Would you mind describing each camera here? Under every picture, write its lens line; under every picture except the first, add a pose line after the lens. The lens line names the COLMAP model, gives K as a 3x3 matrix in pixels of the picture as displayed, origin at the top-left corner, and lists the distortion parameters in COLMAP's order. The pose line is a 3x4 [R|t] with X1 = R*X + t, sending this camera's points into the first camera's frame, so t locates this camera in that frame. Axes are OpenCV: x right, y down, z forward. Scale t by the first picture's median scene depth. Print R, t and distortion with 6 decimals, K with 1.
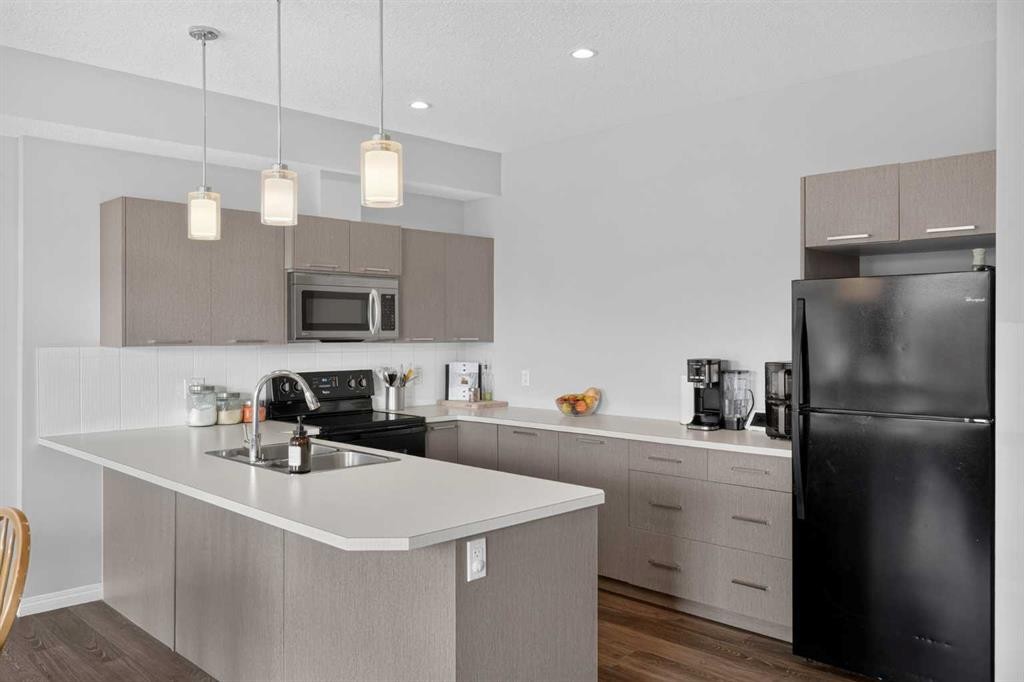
lens RADIAL K [[795.7, 0, 500.0], [0, 795.7, 332.8], [0, 0, 1]] dist [-0.001843, 0.000170]
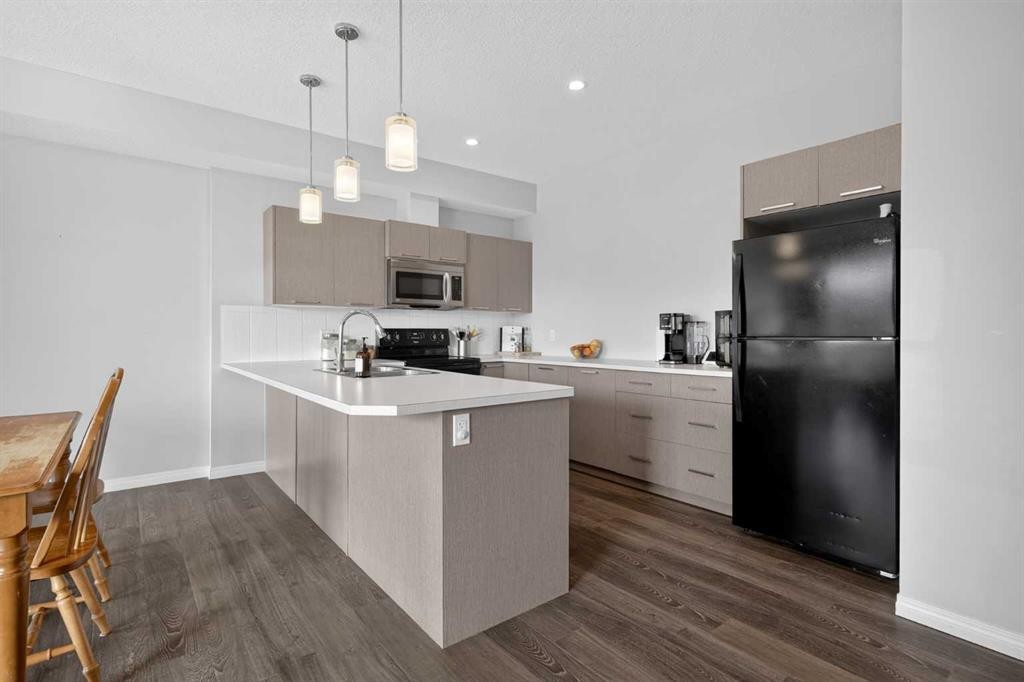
lens RADIAL K [[489.9, 0, 507.1], [0, 489.9, 334.9], [0, 0, 1]] dist [-0.002172, 0.000102]
pose [[0.993009, 0.000355, -0.118040, 0.071945], [0.000104, 0.999992, 0.003882, 0.067348], [0.118041, -0.003867, 0.993001, 0.116829]]
